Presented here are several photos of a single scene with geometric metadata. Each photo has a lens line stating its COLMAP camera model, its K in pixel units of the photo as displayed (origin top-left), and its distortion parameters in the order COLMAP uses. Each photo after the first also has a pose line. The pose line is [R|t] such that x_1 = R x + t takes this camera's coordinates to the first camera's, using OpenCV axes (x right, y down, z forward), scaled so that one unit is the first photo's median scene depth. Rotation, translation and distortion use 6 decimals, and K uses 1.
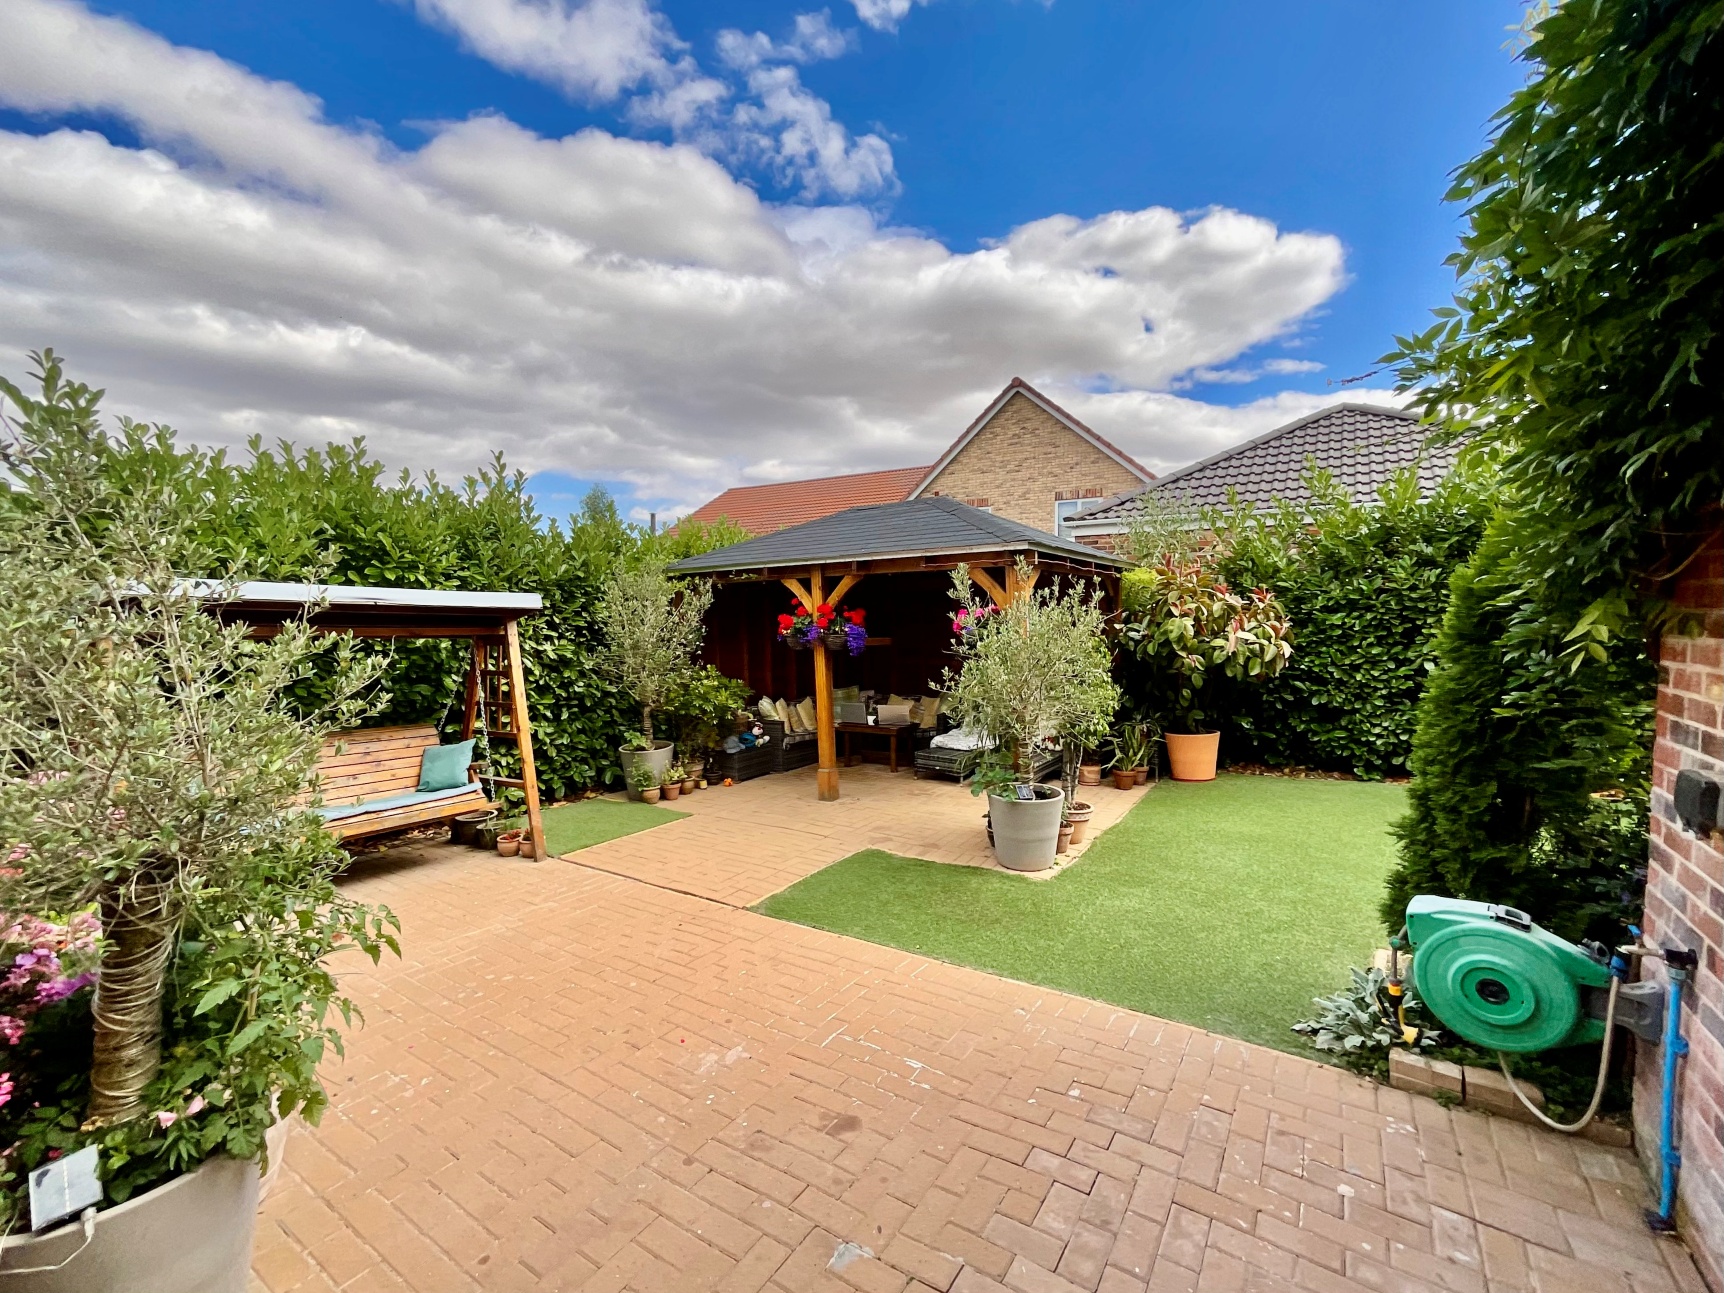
lens RADIAL K [[744.4, 0, 862.0], [0, 744.4, 646.5], [0, 0, 1]] dist [-0.002663, -0.000104]
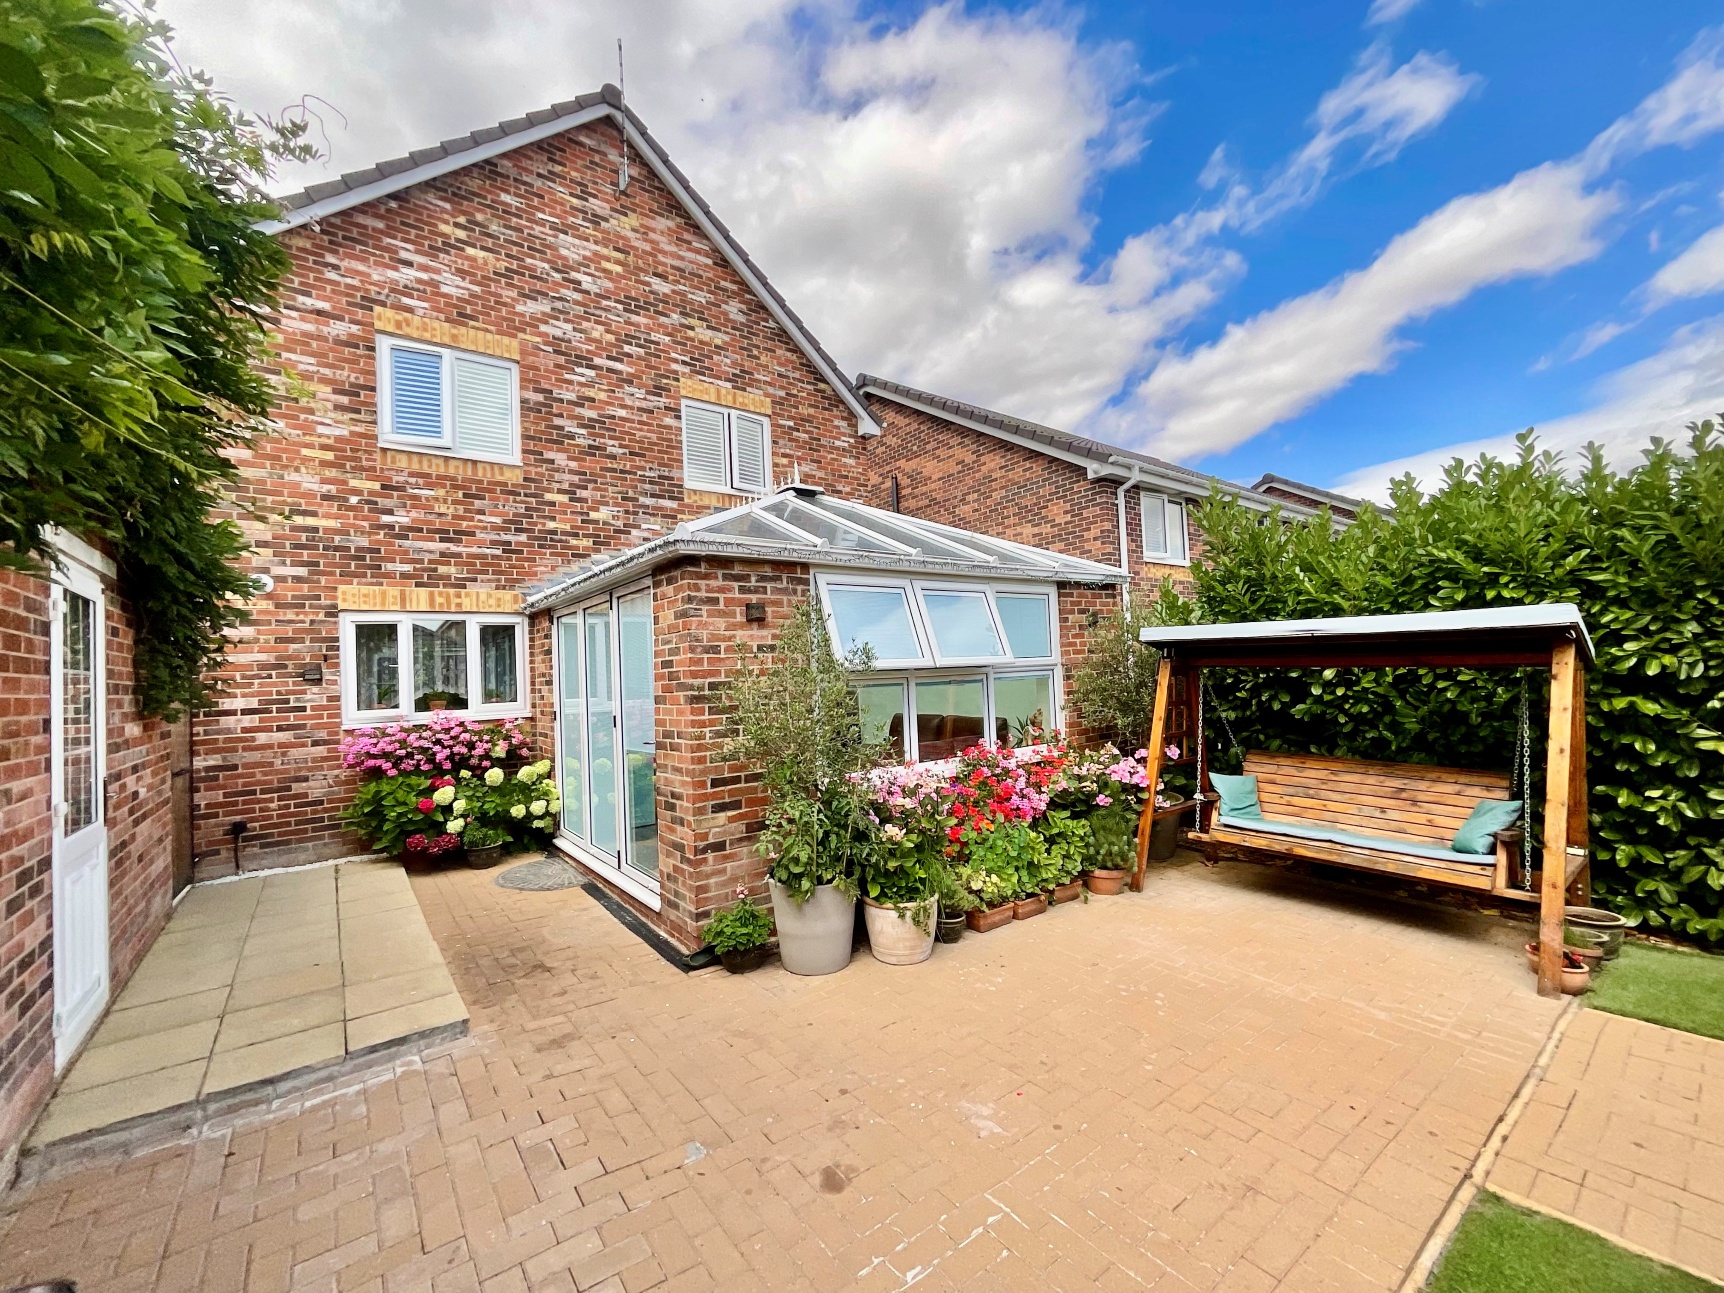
lens RADIAL K [[699.8, 0, 862.3], [0, 699.8, 650.6], [0, 0, 1]] dist [-0.011529, 0.005983]
pose [[-0.349698, -0.014988, -0.936743, 0.409424], [-0.000914, 0.999877, -0.015656, -0.018528], [0.936862, -0.004618, -0.349669, 0.672100]]
